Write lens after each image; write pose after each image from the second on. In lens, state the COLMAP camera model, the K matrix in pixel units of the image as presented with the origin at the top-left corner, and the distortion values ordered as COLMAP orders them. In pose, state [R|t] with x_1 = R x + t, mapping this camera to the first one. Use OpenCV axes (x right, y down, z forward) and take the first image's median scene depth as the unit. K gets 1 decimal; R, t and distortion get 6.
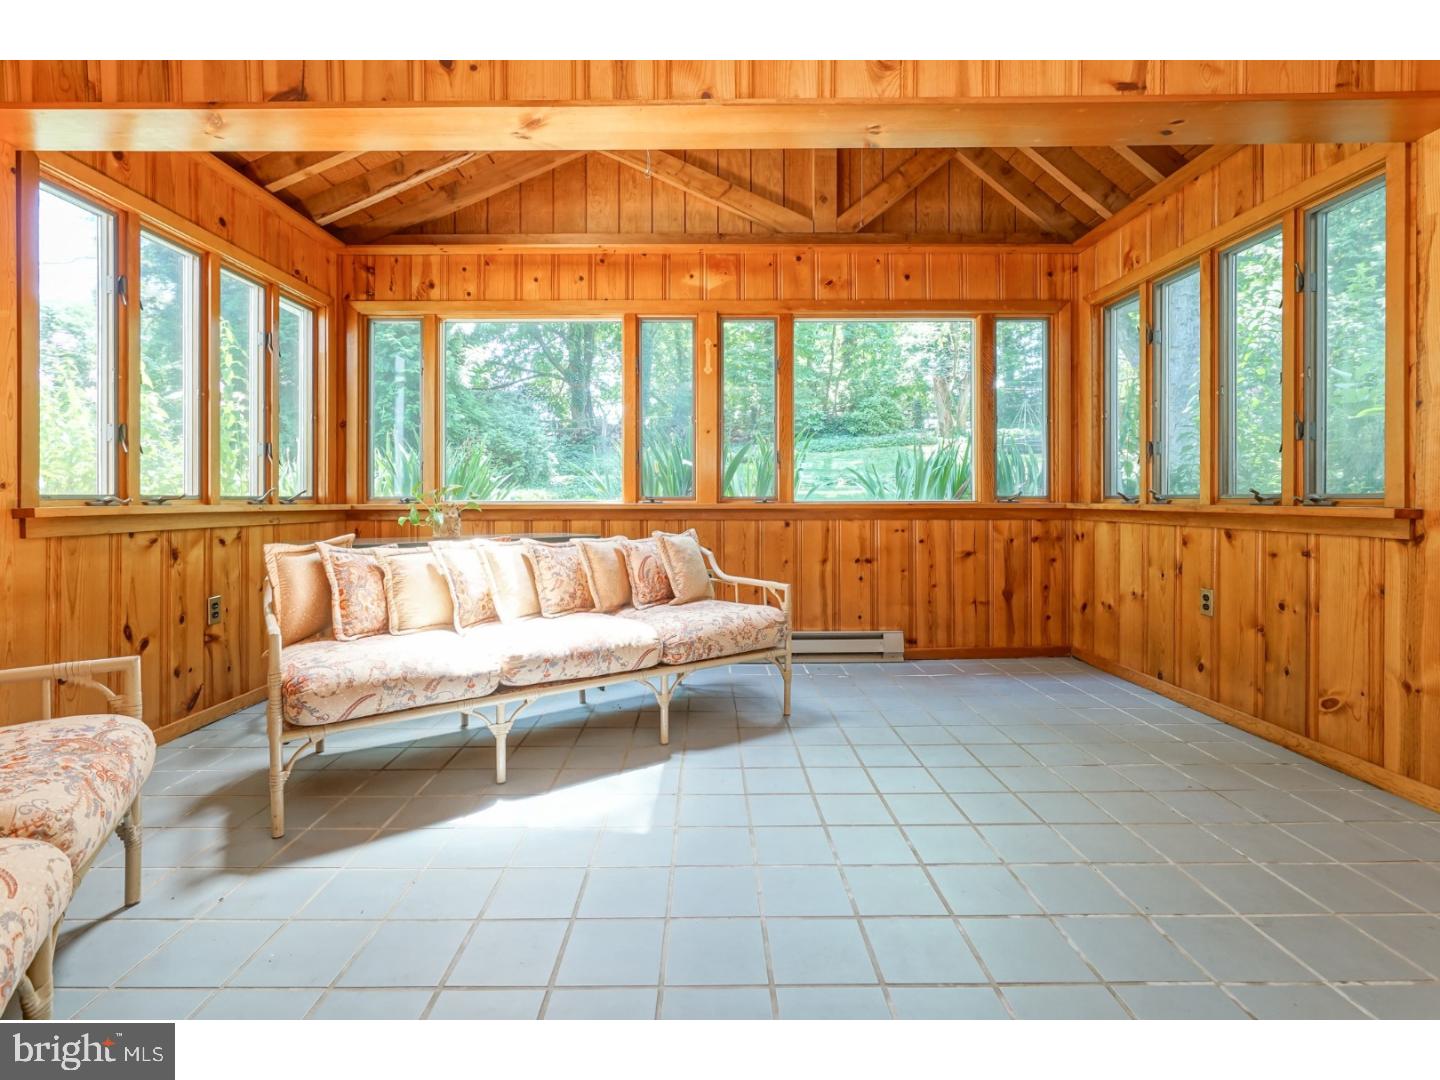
lens RADIAL K [[654.5, 0, 715.2], [0, 654.5, 549.2], [0, 0, 1]] dist [0.000612, 0.000662]
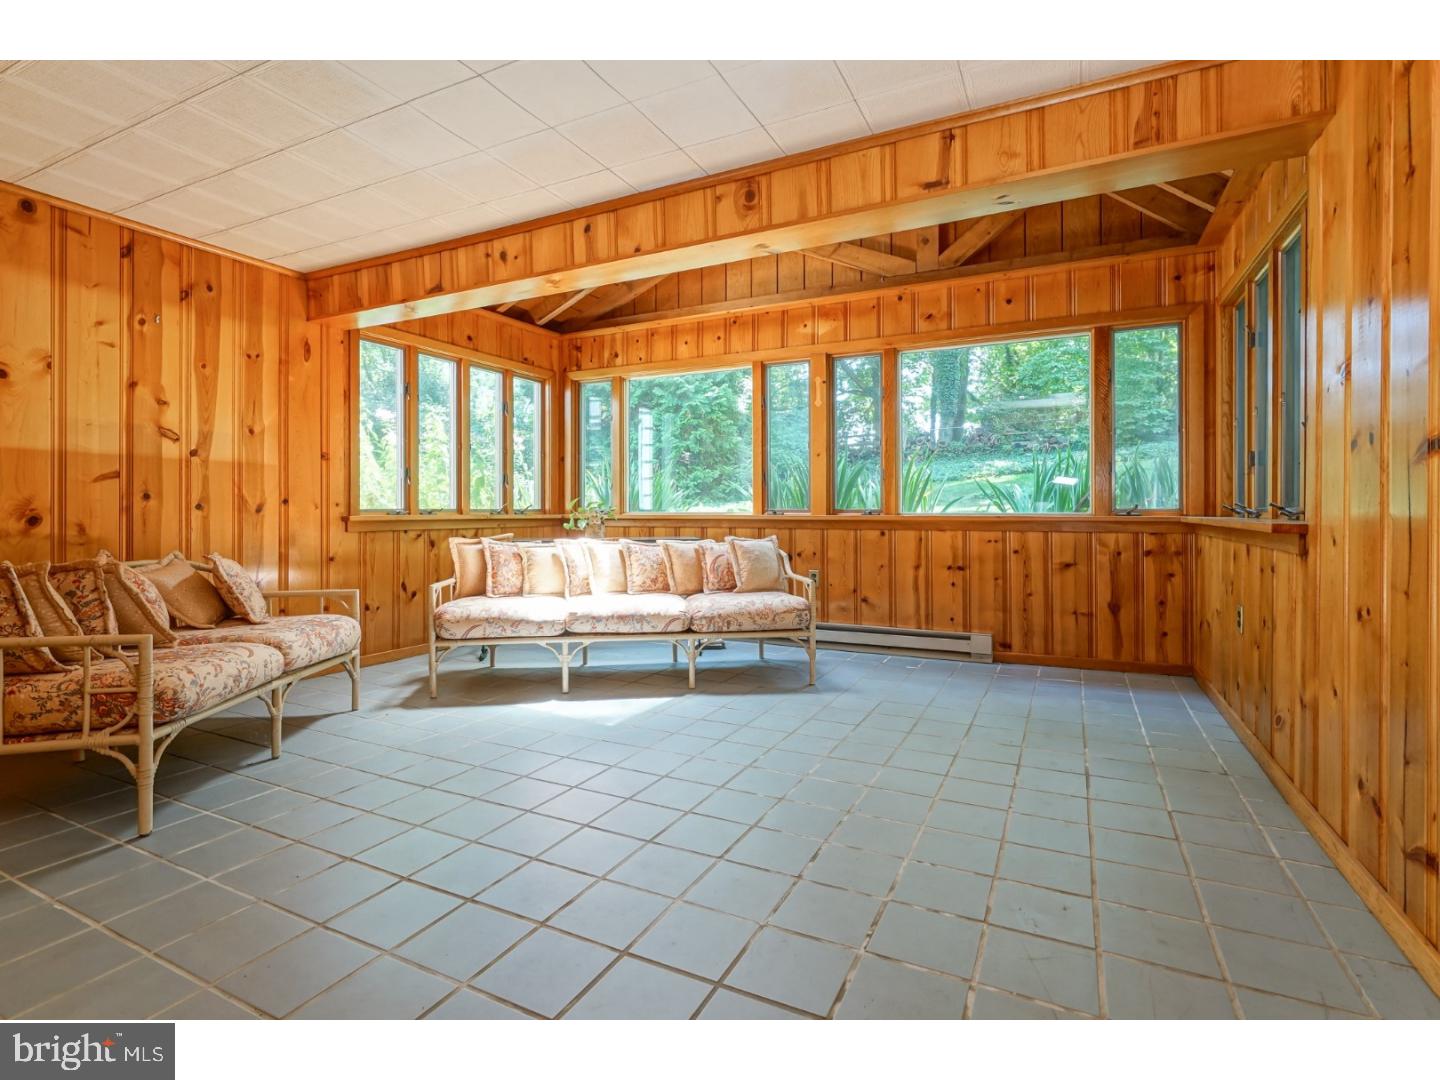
lens RADIAL K [[666.7, 0, 796.9], [0, 666.7, 577.8], [0, 0, 1]] dist [0.001394, 0.000953]
pose [[0.921523, 0.041148, -0.386137, 0.480392], [-0.031016, 0.998992, 0.032437, 0.006948], [0.387083, -0.017915, 0.921871, -0.155657]]
